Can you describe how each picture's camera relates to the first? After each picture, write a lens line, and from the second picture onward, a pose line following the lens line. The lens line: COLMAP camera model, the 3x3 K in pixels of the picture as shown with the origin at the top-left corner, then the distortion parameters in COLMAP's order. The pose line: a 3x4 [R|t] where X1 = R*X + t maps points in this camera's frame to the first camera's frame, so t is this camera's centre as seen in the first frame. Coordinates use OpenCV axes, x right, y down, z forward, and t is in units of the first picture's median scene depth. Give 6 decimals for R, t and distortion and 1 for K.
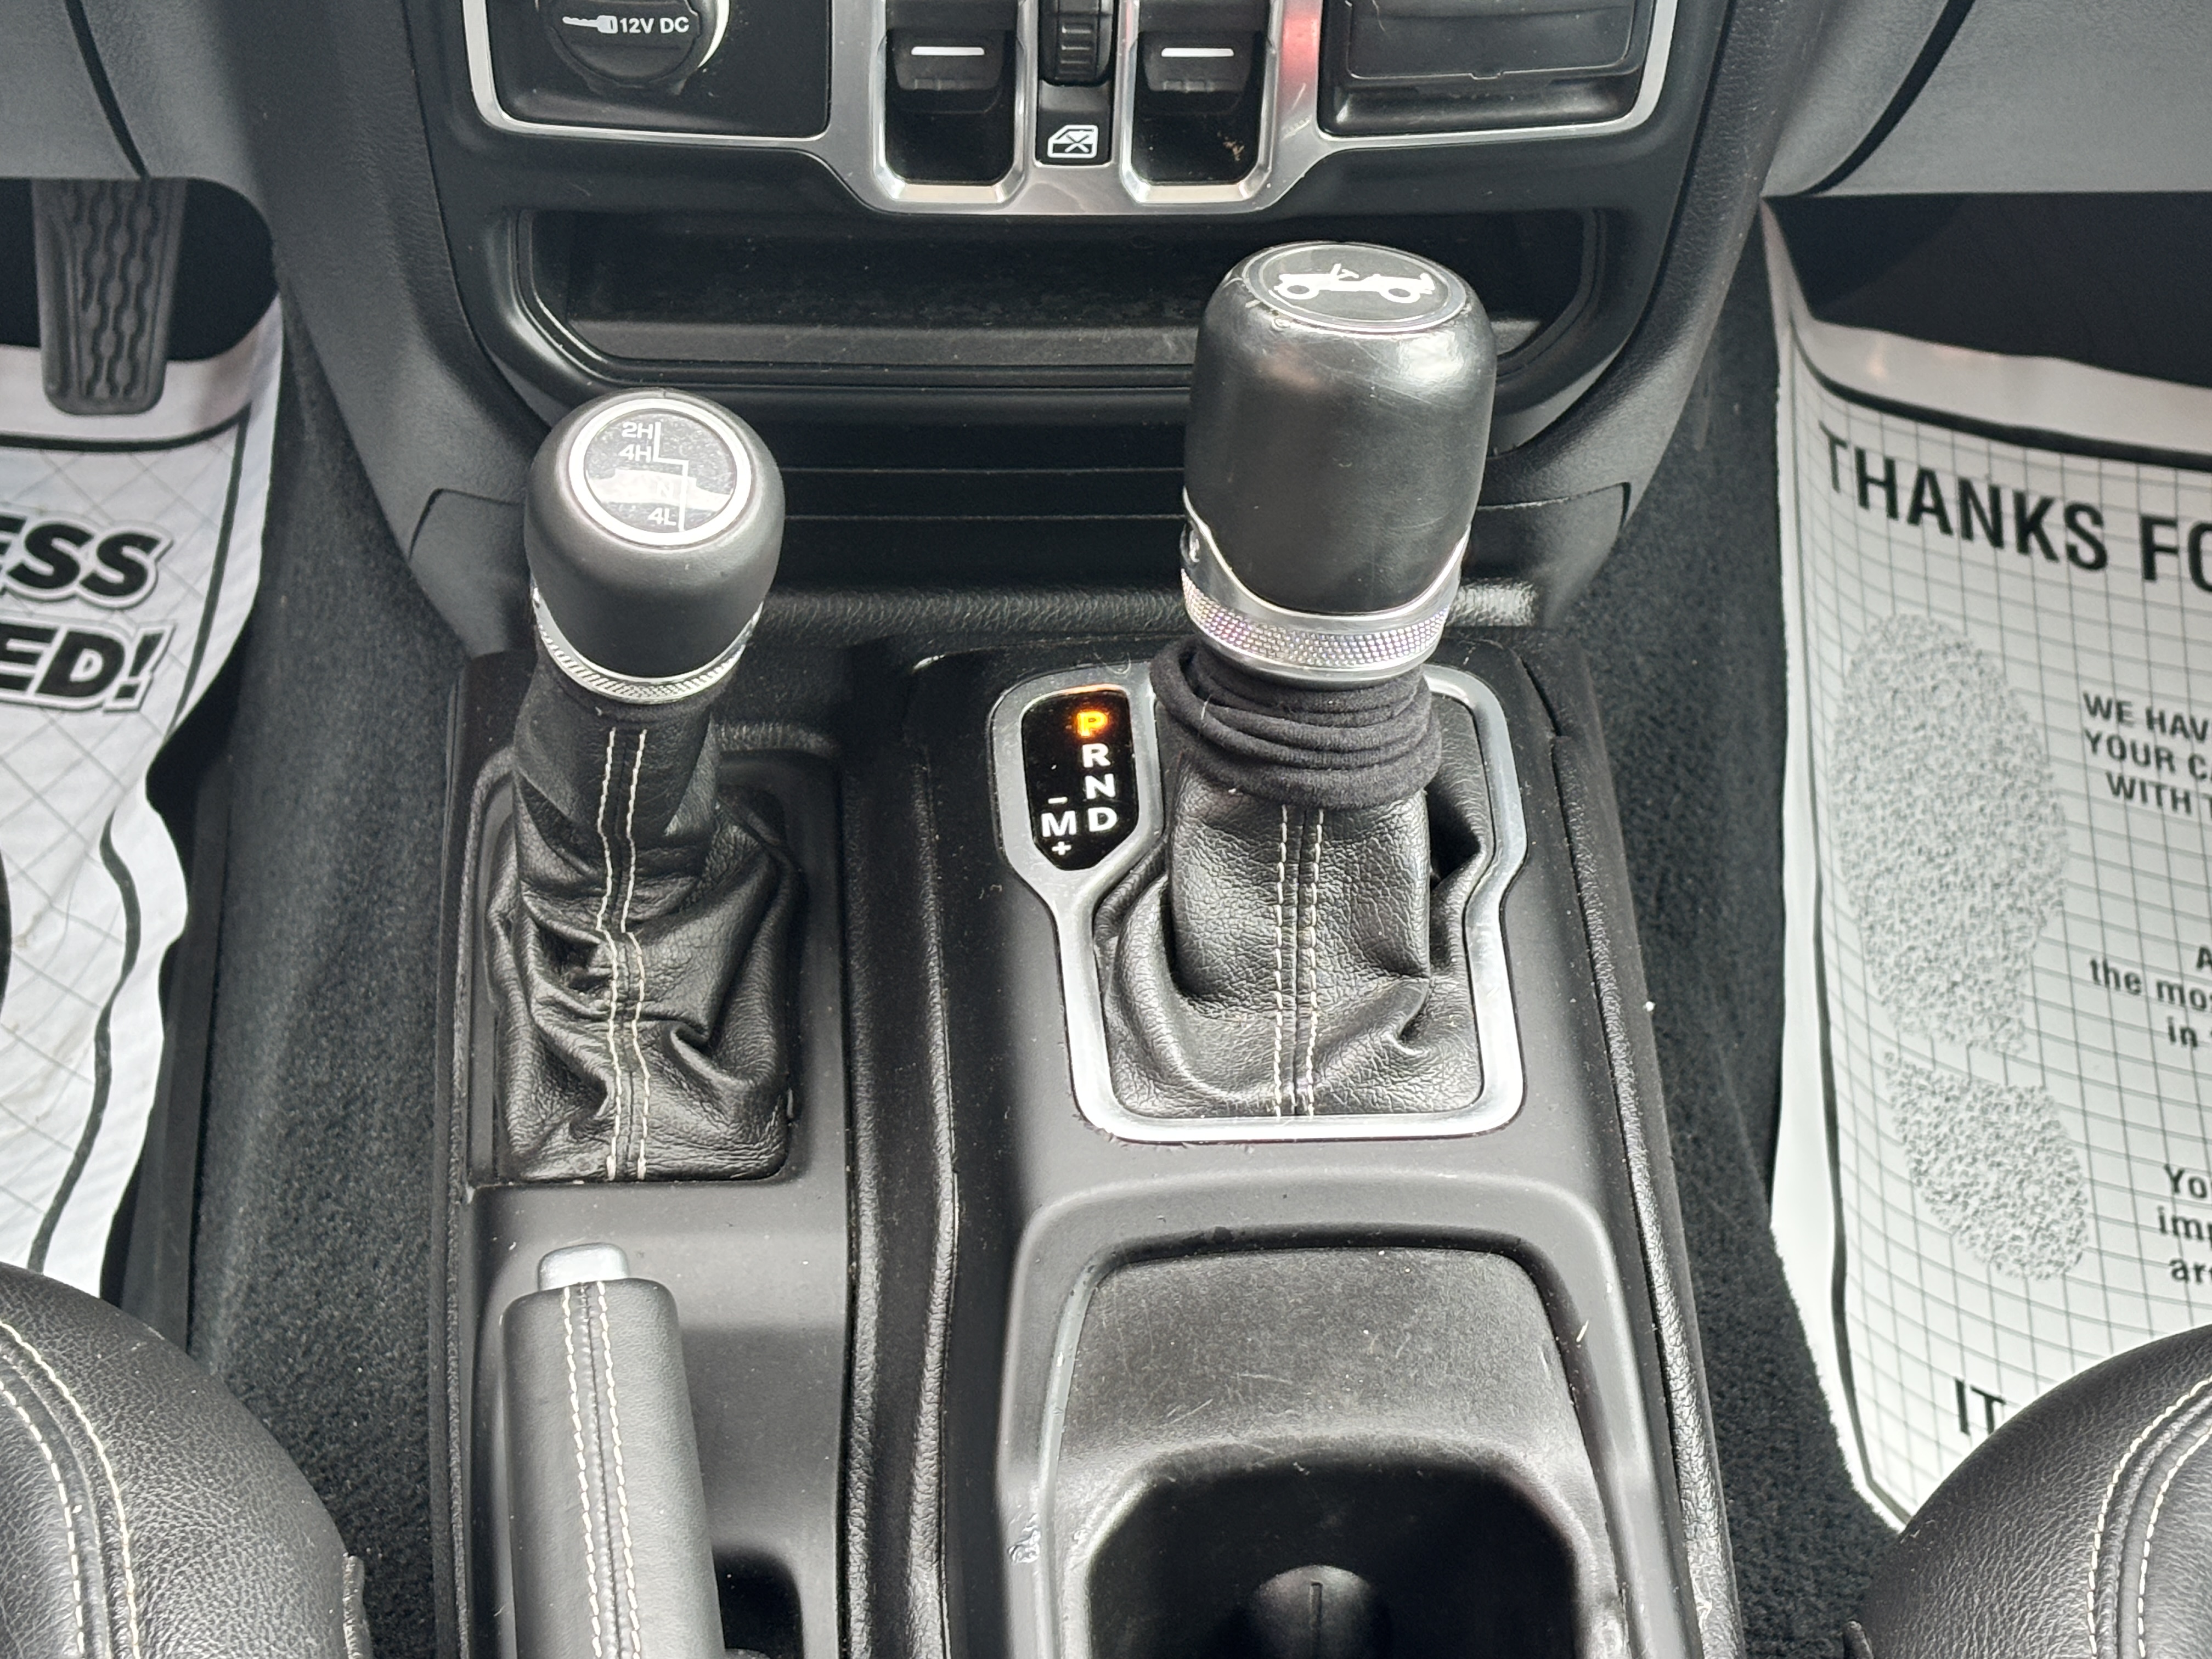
lens RADIAL K [[4505.1, 0, 1119.0], [0, 4505.1, 836.2], [0, 0, 1]] dist [0.370882, -2.892884]
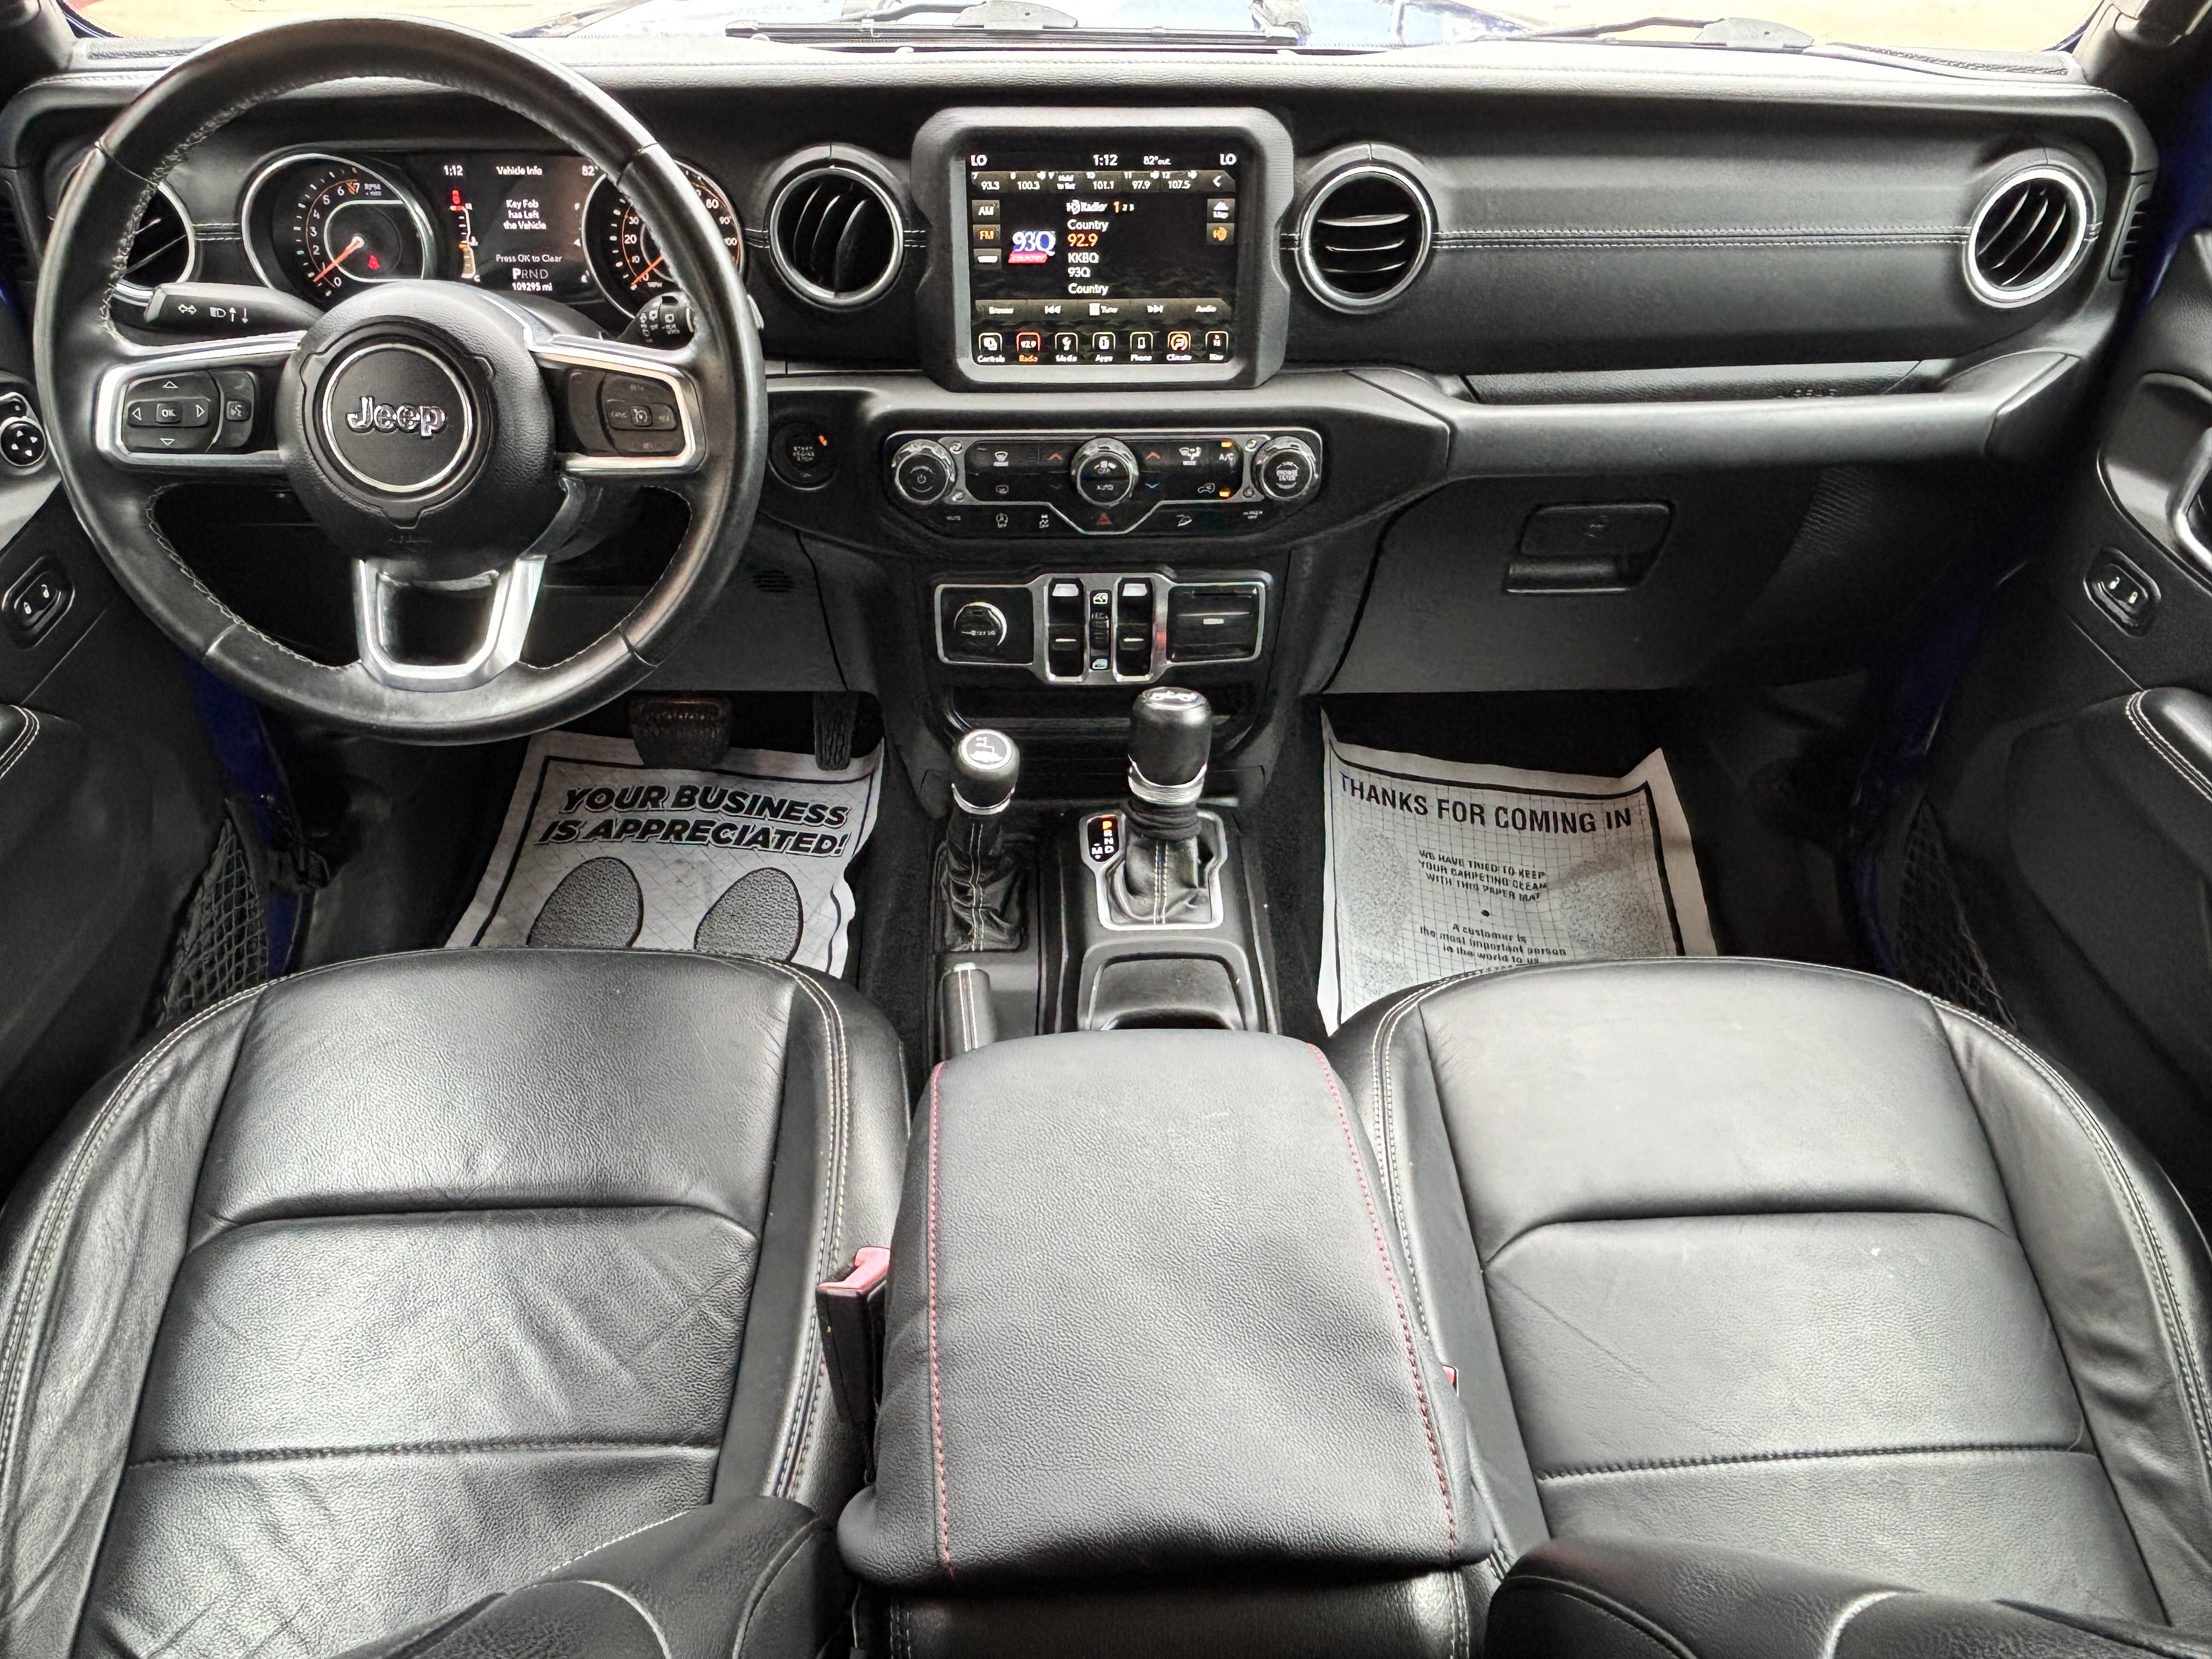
lens RADIAL K [[1560.3, 0, 1106.0], [0, 1560.3, 829.5], [0, 0, 1]] dist [0.003991, -0.061607]
pose [[0.999257, -0.007189, -0.037857, 0.040074], [0.003568, 0.995484, -0.094865, 0.096228], [0.038368, 0.094660, 0.994770, -0.232334]]
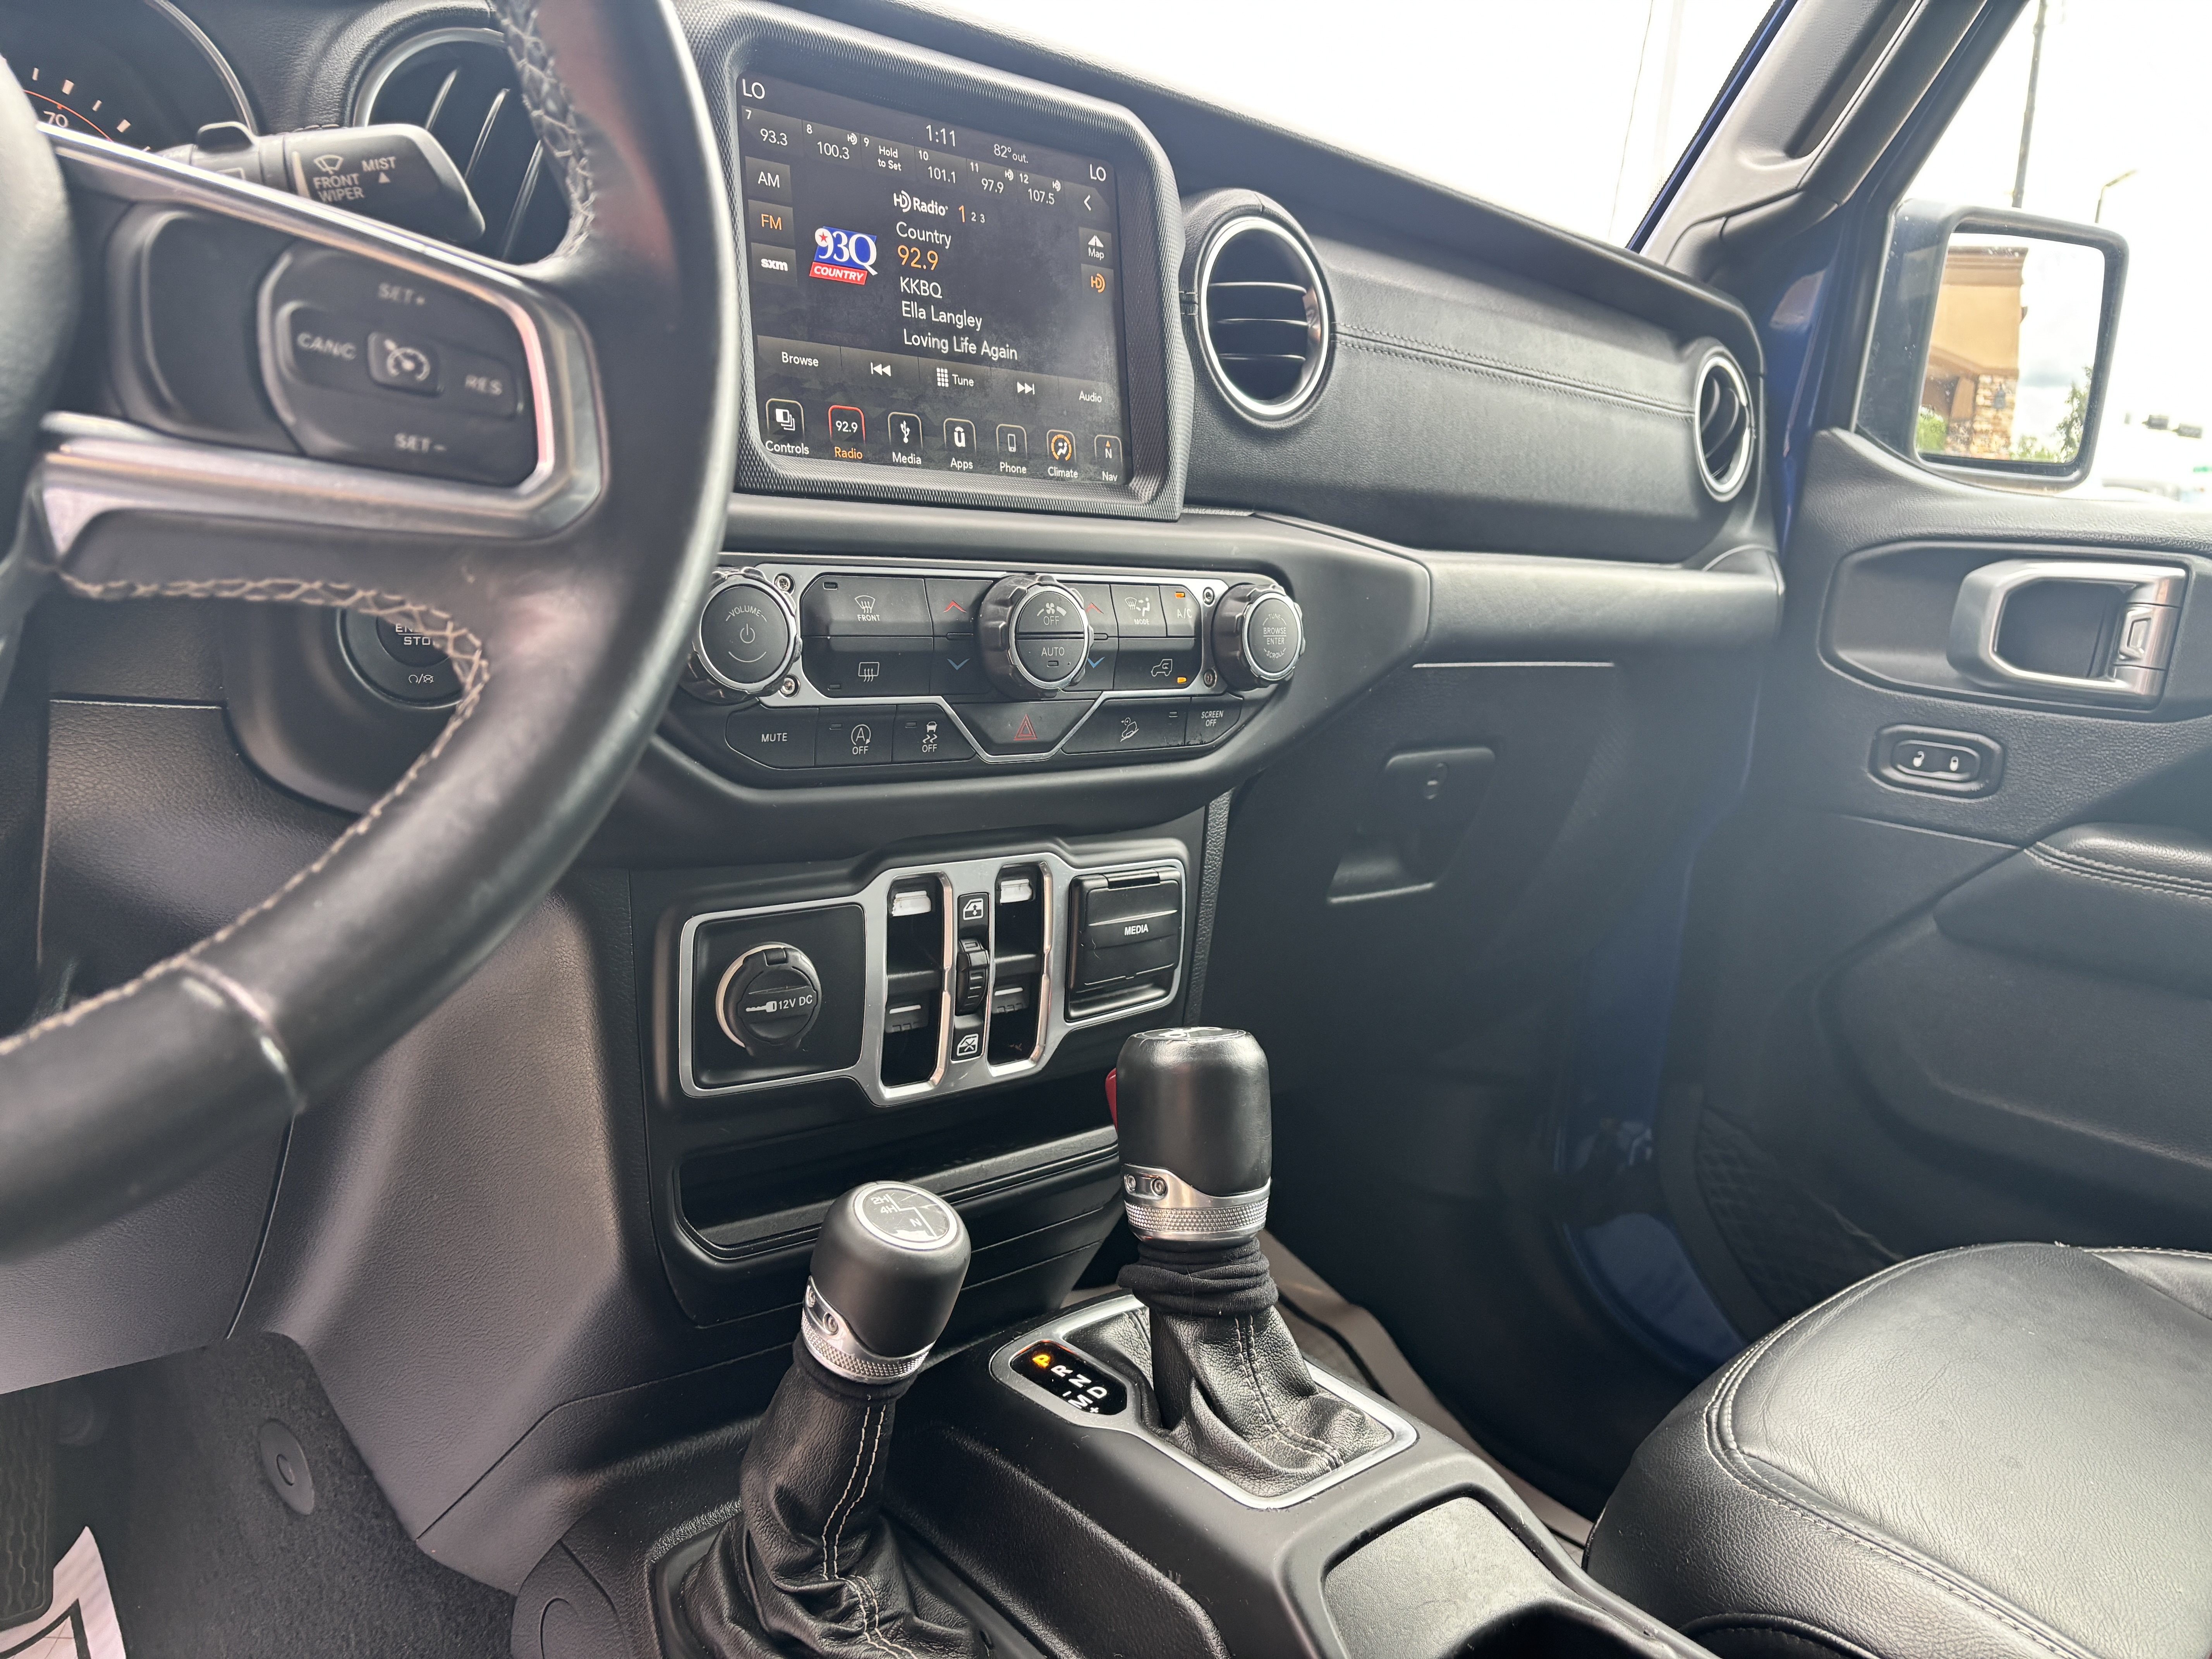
lens RADIAL K [[1650.6, 0, 1108.8], [0, 1650.6, 815.7], [0, 0, 1]] dist [0.001132, -0.002947]
pose [[0.796173, -0.098272, 0.597036, -0.360873], [0.386043, 0.842301, -0.376163, 0.050452], [-0.465918, 0.529973, 0.708555, 0.409907]]
